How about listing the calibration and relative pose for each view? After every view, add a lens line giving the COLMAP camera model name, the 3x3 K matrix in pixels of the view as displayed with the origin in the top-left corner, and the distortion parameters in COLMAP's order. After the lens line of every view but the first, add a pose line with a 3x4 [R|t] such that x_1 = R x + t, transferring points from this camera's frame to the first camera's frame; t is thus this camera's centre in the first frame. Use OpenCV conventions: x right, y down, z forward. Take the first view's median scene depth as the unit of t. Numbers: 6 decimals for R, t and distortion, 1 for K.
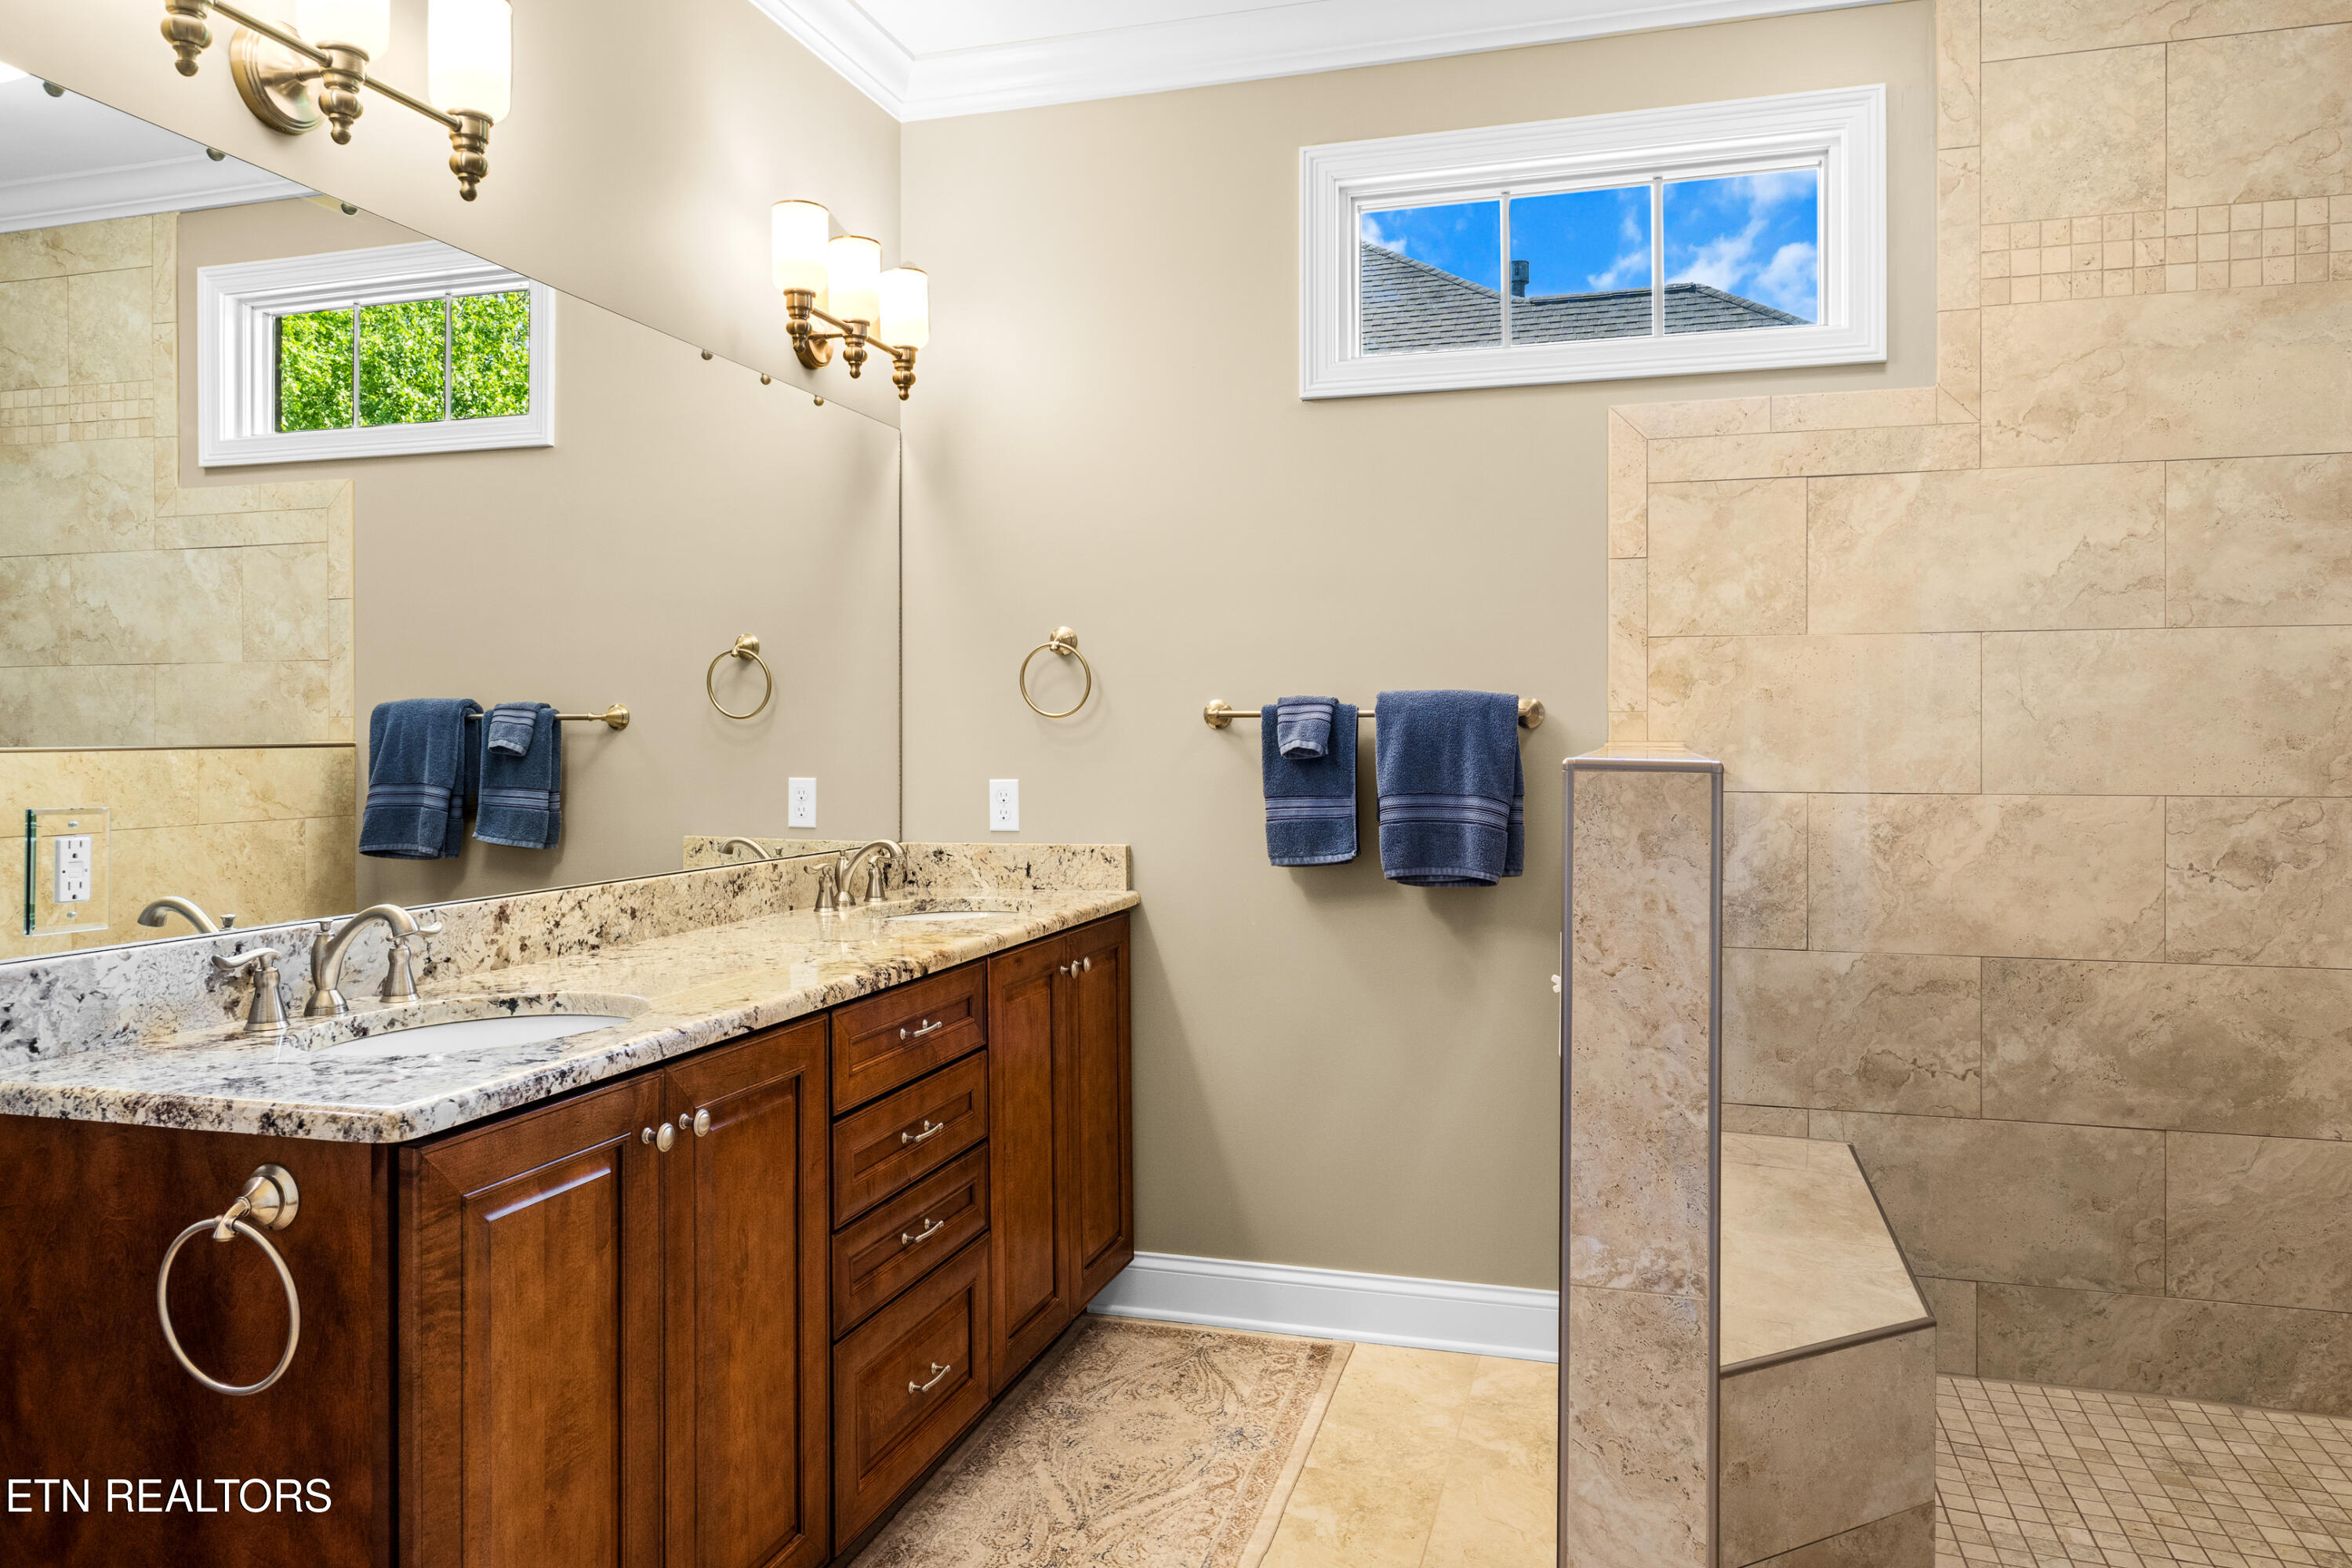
lens RADIAL K [[1604.1, 0, 1176.0], [0, 1604.1, 784.0], [0, 0, 1]] dist [-0.010724, 0.006596]
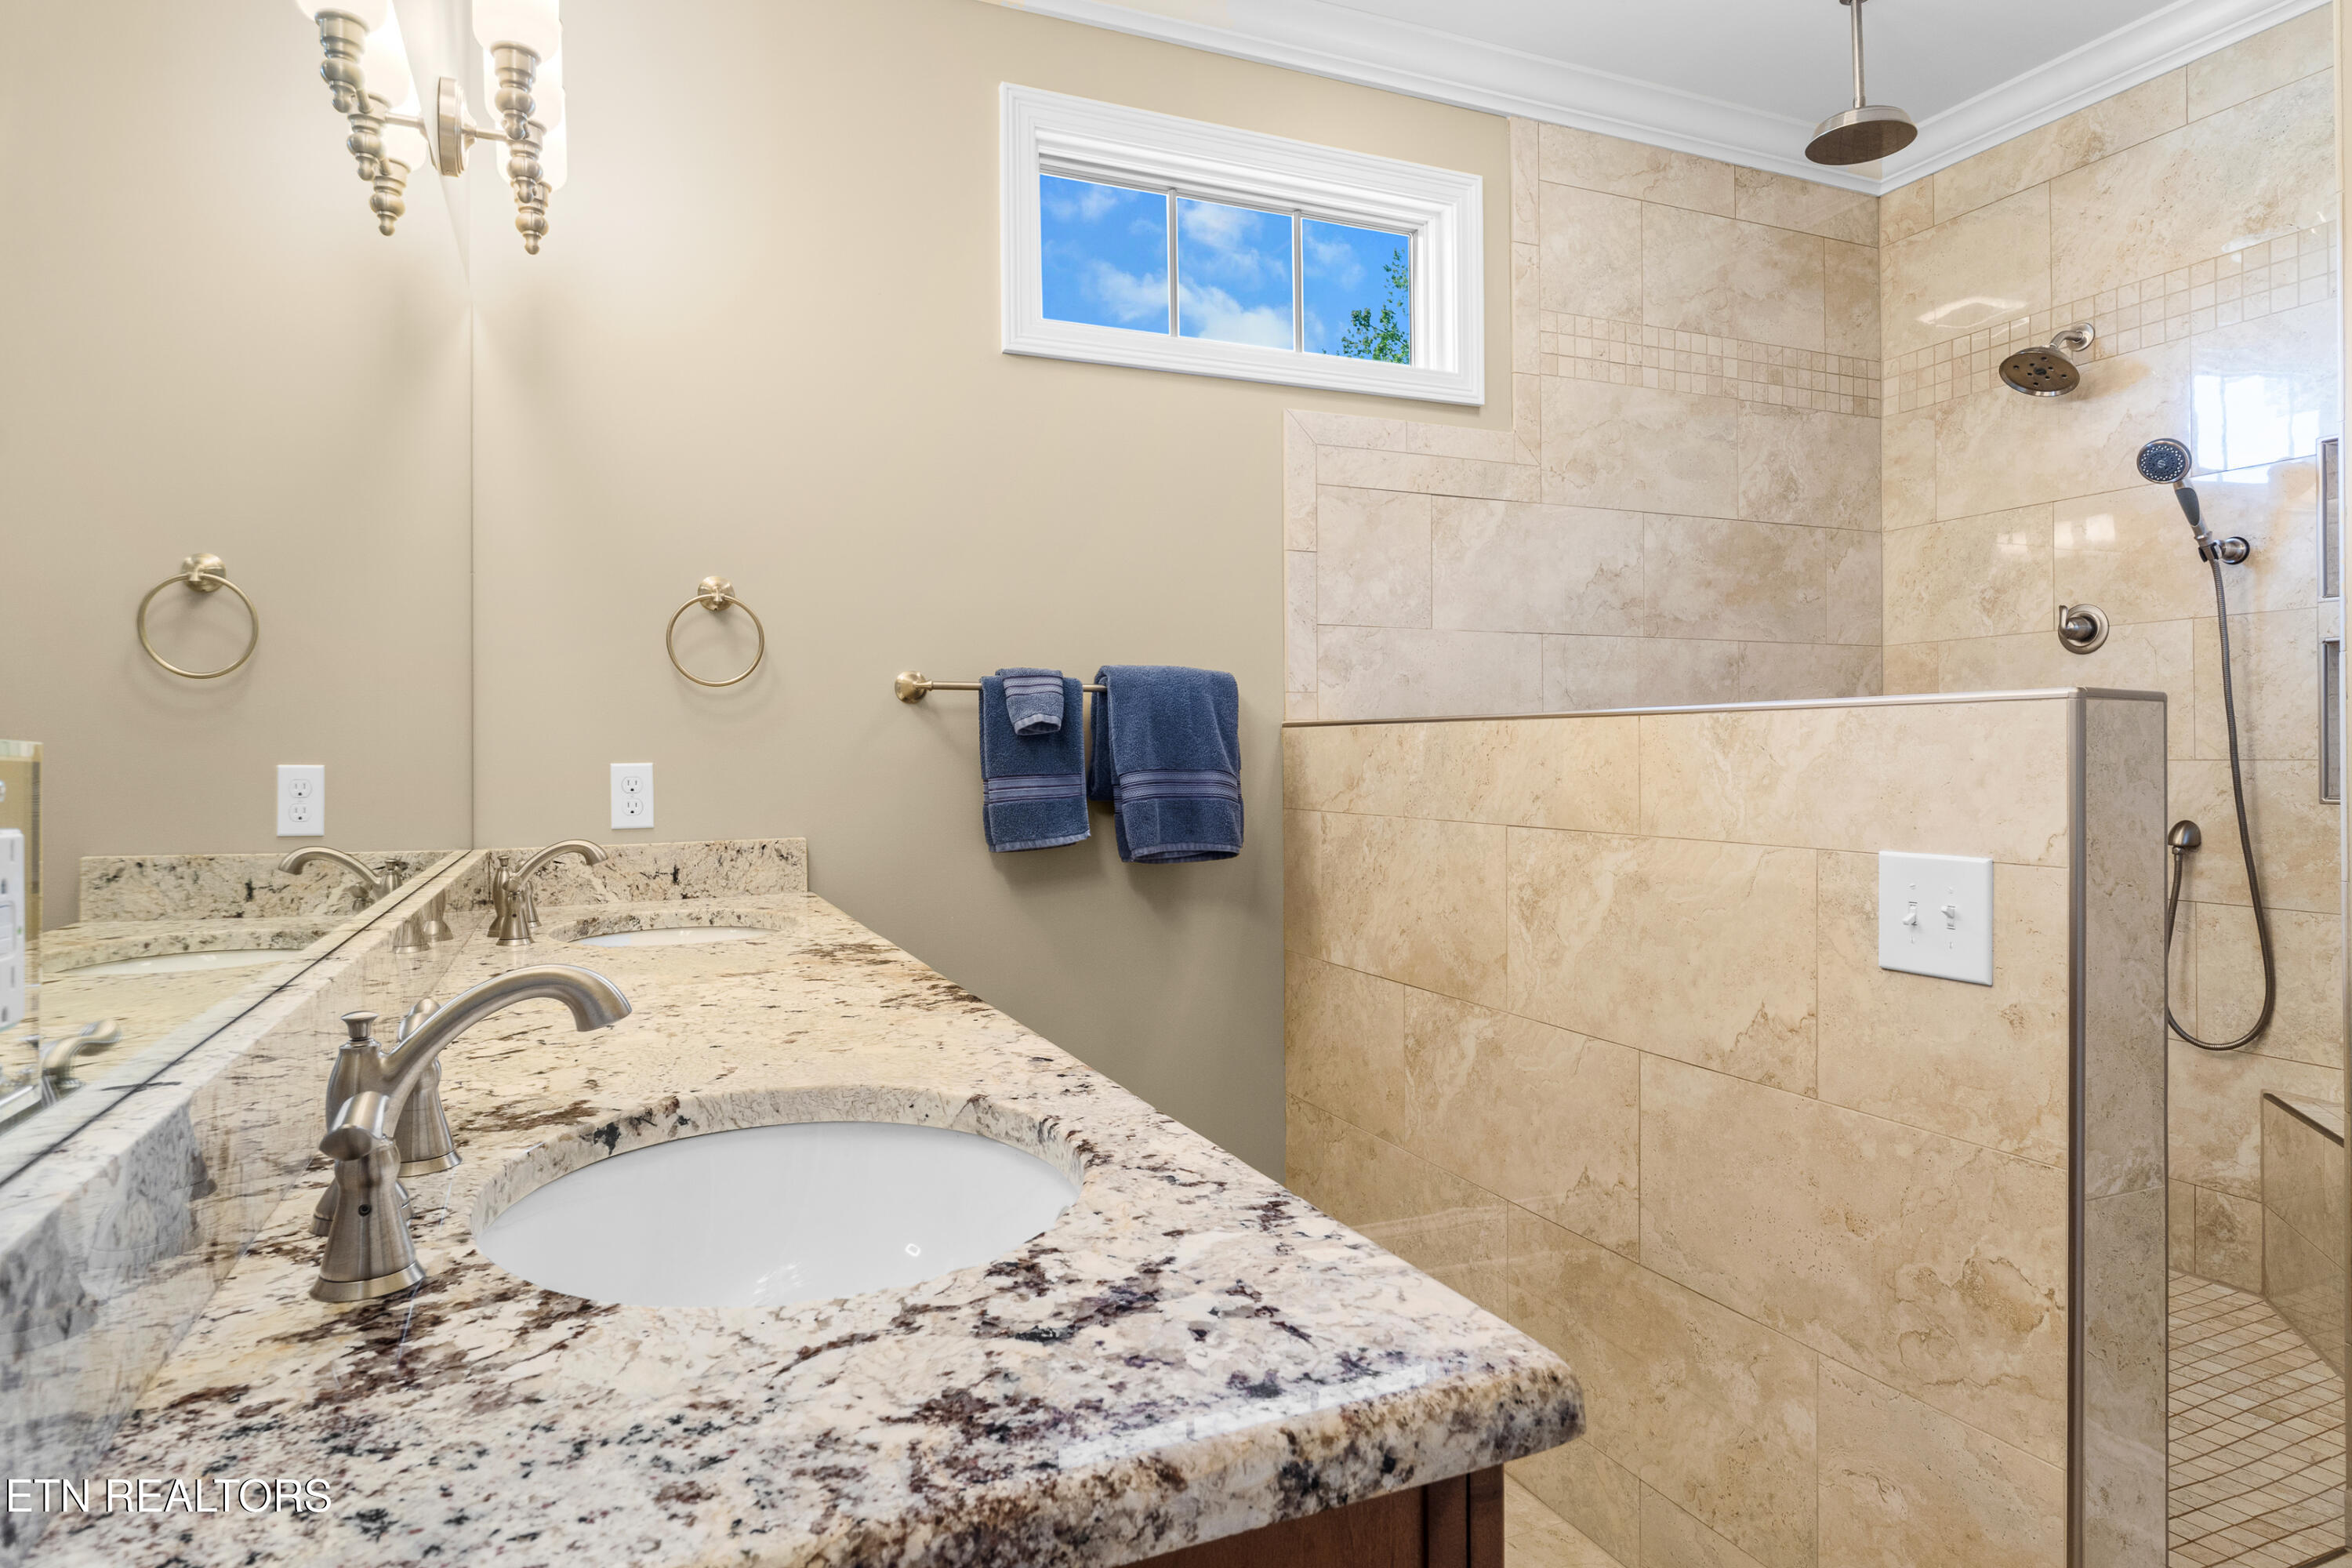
lens RADIAL K [[1357.8, 0, 1176.8], [0, 1357.8, 774.8], [0, 0, 1]] dist [-0.003483, -0.001760]
pose [[0.763072, -0.011940, 0.646203, -0.387270], [0.023384, 0.999685, -0.009142, 0.017598], [-0.645890, 0.022087, 0.763111, 0.363253]]
